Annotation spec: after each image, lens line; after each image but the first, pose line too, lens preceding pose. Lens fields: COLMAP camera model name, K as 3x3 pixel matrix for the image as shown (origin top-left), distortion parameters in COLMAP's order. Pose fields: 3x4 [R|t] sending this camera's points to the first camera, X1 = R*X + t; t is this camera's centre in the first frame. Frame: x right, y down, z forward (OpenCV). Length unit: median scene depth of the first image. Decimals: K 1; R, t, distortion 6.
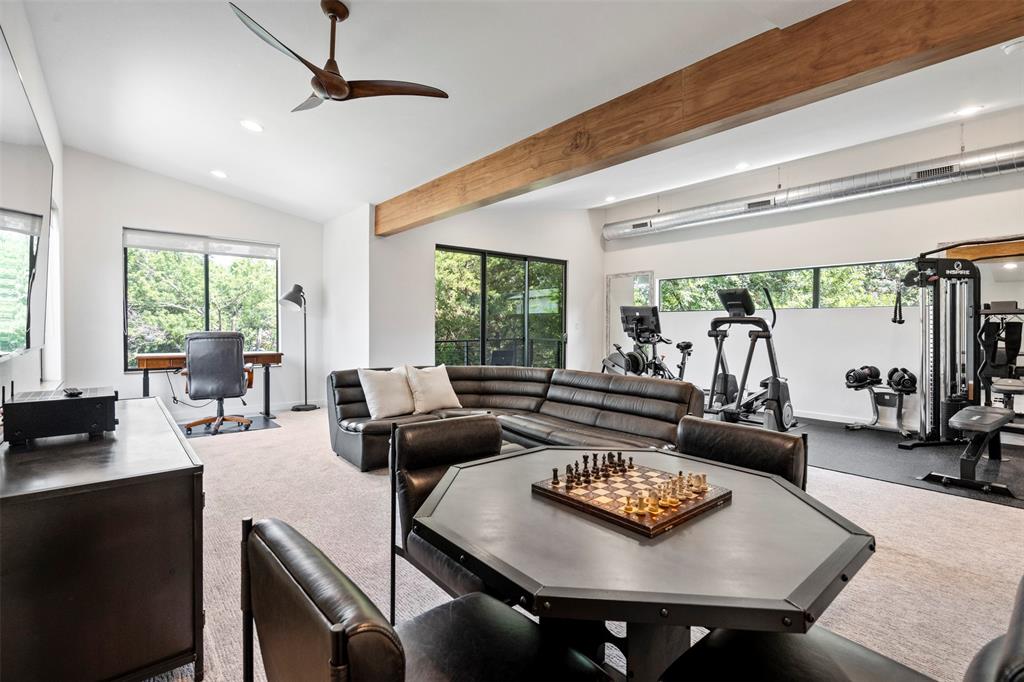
lens RADIAL K [[469.3, 0, 512.0], [0, 469.3, 341.0], [0, 0, 1]] dist [-0.023206, -0.000015]
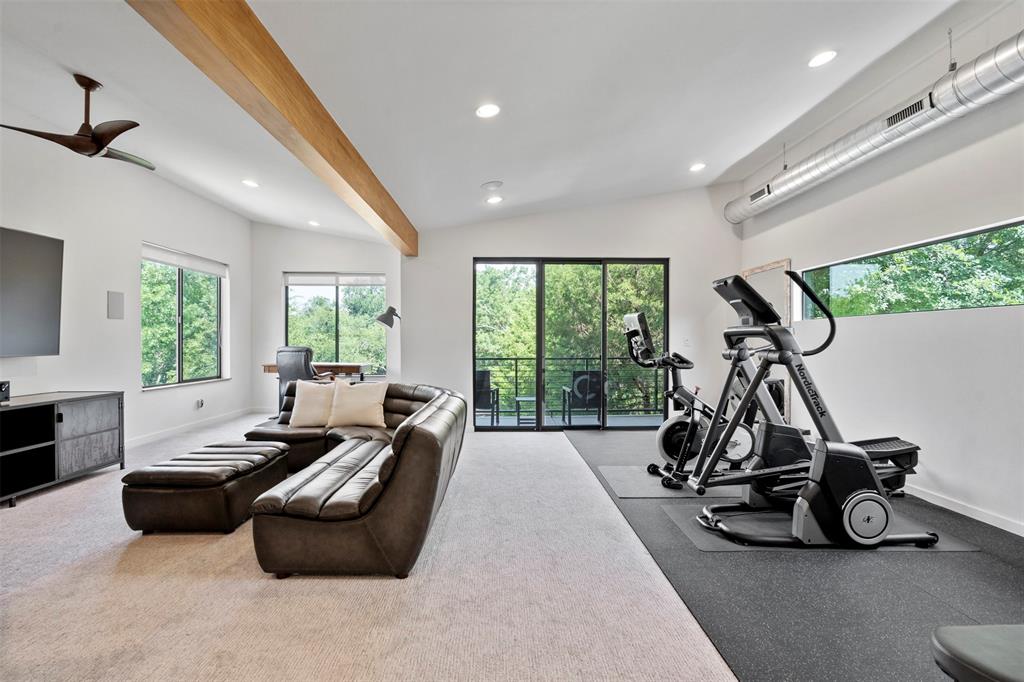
lens RADIAL K [[469.3, 0, 512.0], [0, 469.3, 341.0], [0, 0, 1]] dist [-0.023206, -0.000015]
pose [[0.781387, -0.003104, -0.624039, 0.460789], [-0.018511, 0.999432, -0.028149, -0.013019], [0.623772, 0.033547, 0.780886, 0.297790]]
